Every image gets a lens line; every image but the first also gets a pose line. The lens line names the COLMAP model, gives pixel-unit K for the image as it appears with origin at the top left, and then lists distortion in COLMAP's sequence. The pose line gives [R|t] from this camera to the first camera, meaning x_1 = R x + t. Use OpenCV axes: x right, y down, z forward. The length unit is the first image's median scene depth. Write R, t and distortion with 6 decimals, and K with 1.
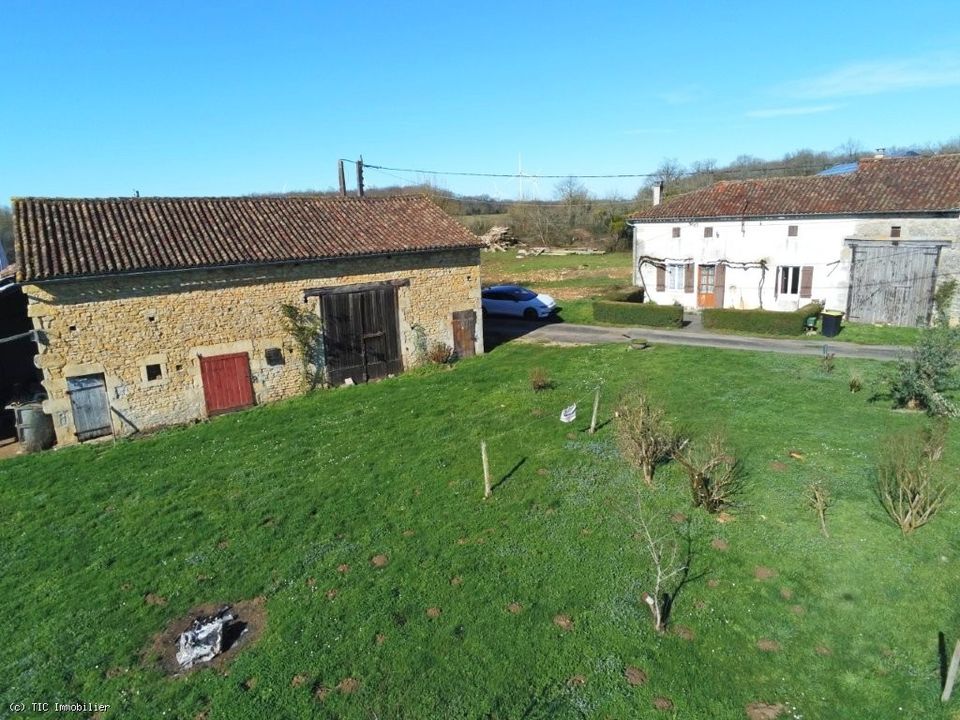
lens RADIAL K [[630.2, 0, 480.0], [0, 630.2, 360.0], [0, 0, 1]] dist [0.007305, -0.001158]
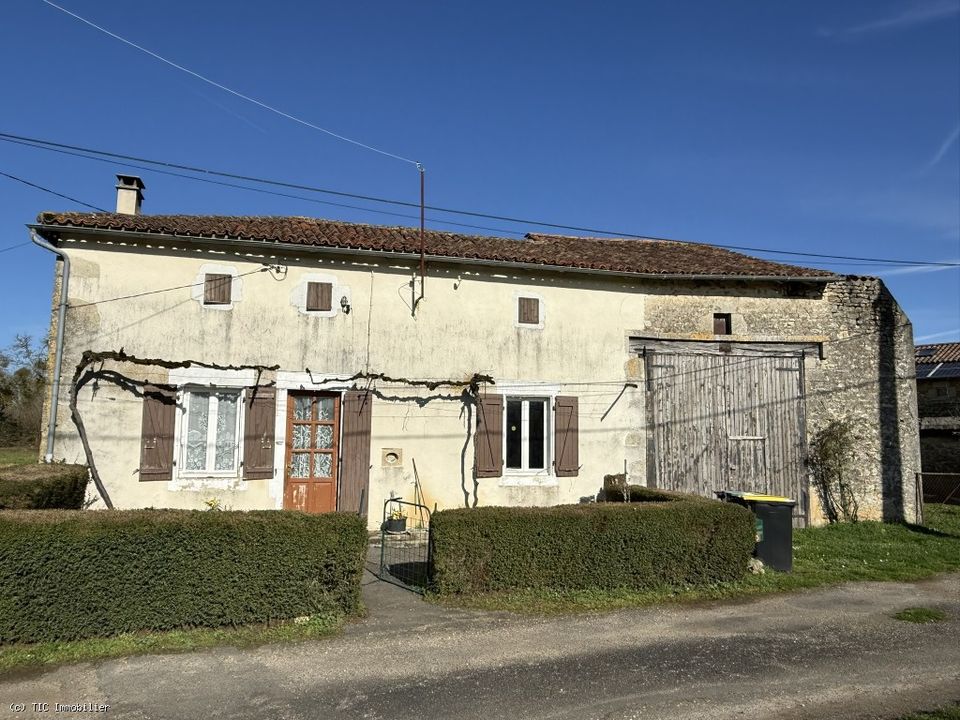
lens RADIAL K [[630.2, 0, 480.0], [0, 630.2, 360.0], [0, 0, 1]] dist [0.007305, -0.001158]
pose [[0.607315, 0.150486, 0.780079, 0.163988], [0.154642, 0.940724, -0.301869, -0.056521], [-0.779266, 0.303962, 0.548044, 0.813847]]
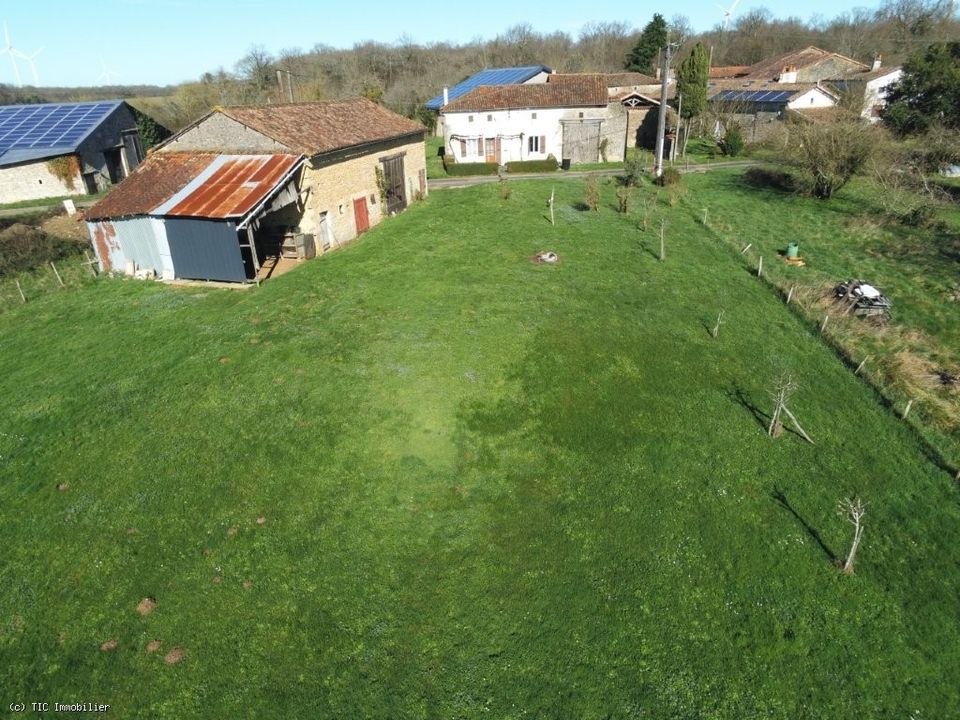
lens RADIAL K [[630.2, 0, 480.0], [0, 630.2, 360.0], [0, 0, 1]] dist [0.007305, -0.001158]
pose [[0.783058, -0.246212, 0.571140, -0.869579], [0.150255, 0.965995, 0.210423, 0.074645], [-0.603527, -0.078957, 0.793424, -0.435113]]
